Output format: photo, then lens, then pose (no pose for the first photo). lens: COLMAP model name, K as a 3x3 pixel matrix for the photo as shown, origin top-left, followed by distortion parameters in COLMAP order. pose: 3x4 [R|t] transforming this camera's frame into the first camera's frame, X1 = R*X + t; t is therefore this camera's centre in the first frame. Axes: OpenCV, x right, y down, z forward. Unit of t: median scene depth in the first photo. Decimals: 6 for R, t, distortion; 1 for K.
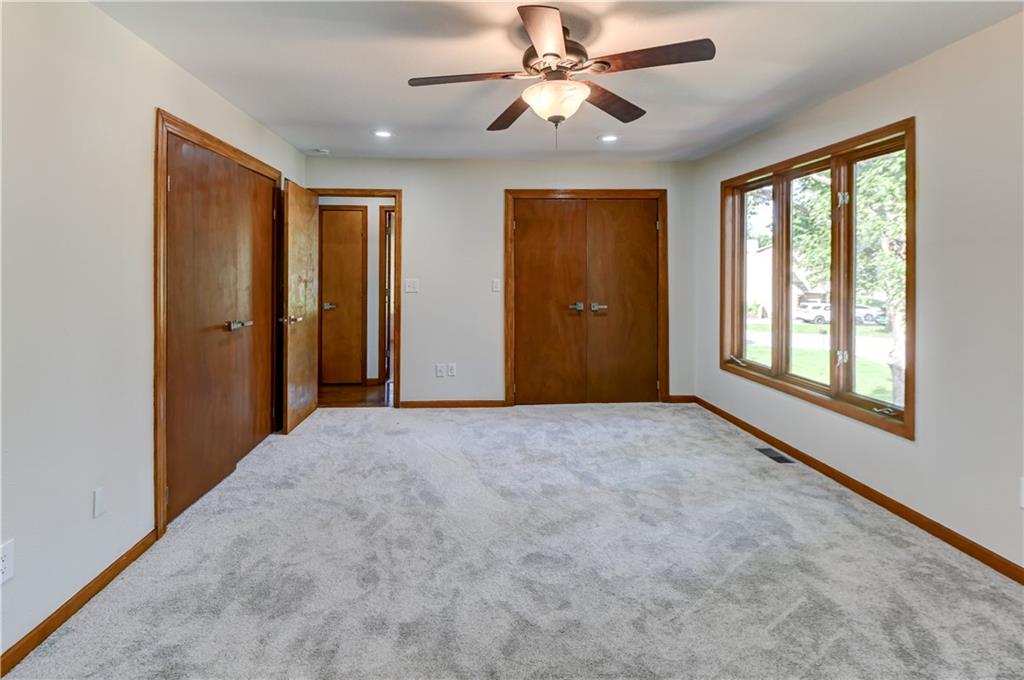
lens RADIAL K [[496.6, 0, 507.6], [0, 496.6, 267.6], [0, 0, 1]] dist [0.018311, -0.015478]
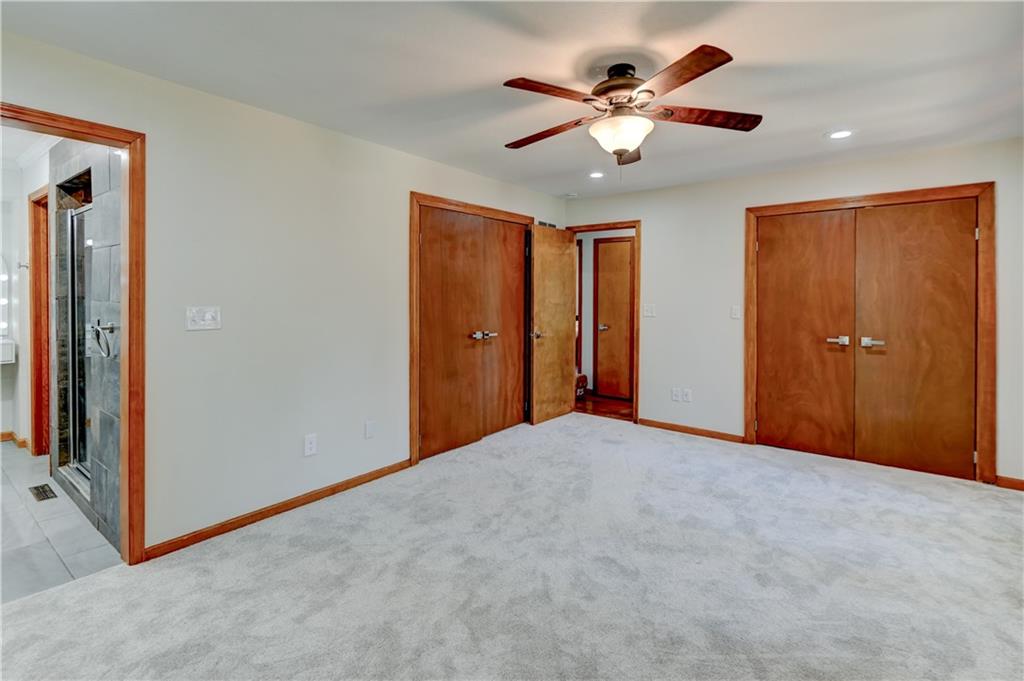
lens RADIAL K [[494.1, 0, 513.9], [0, 494.1, 296.2], [0, 0, 1]] dist [-0.000960, -0.000755]
pose [[0.741994, 0.003299, -0.670398, 0.431402], [0.000462, 0.999985, 0.005433, 0.000884], [0.670406, -0.004341, 0.741981, 0.048176]]
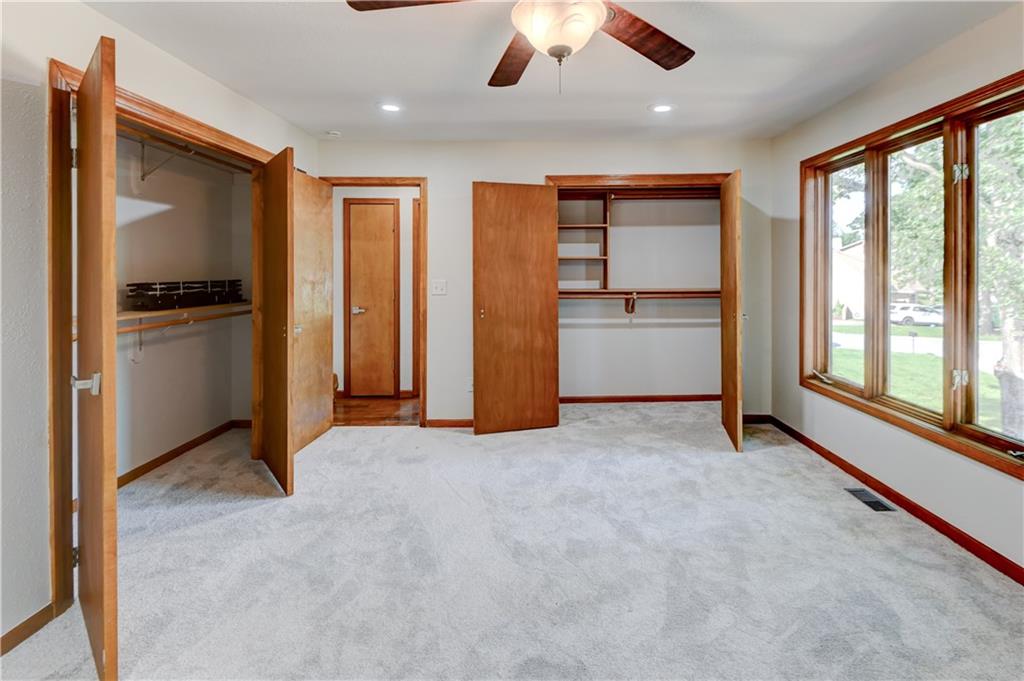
lens RADIAL K [[498.7, 0, 560.0], [0, 498.7, 270.1], [0, 0, 1]] dist [0.011193, -0.009418]
pose [[0.998873, -0.005279, -0.047158, 0.089016], [0.005453, 0.999979, 0.003560, 0.006051], [0.047139, -0.003814, 0.998881, 0.197101]]
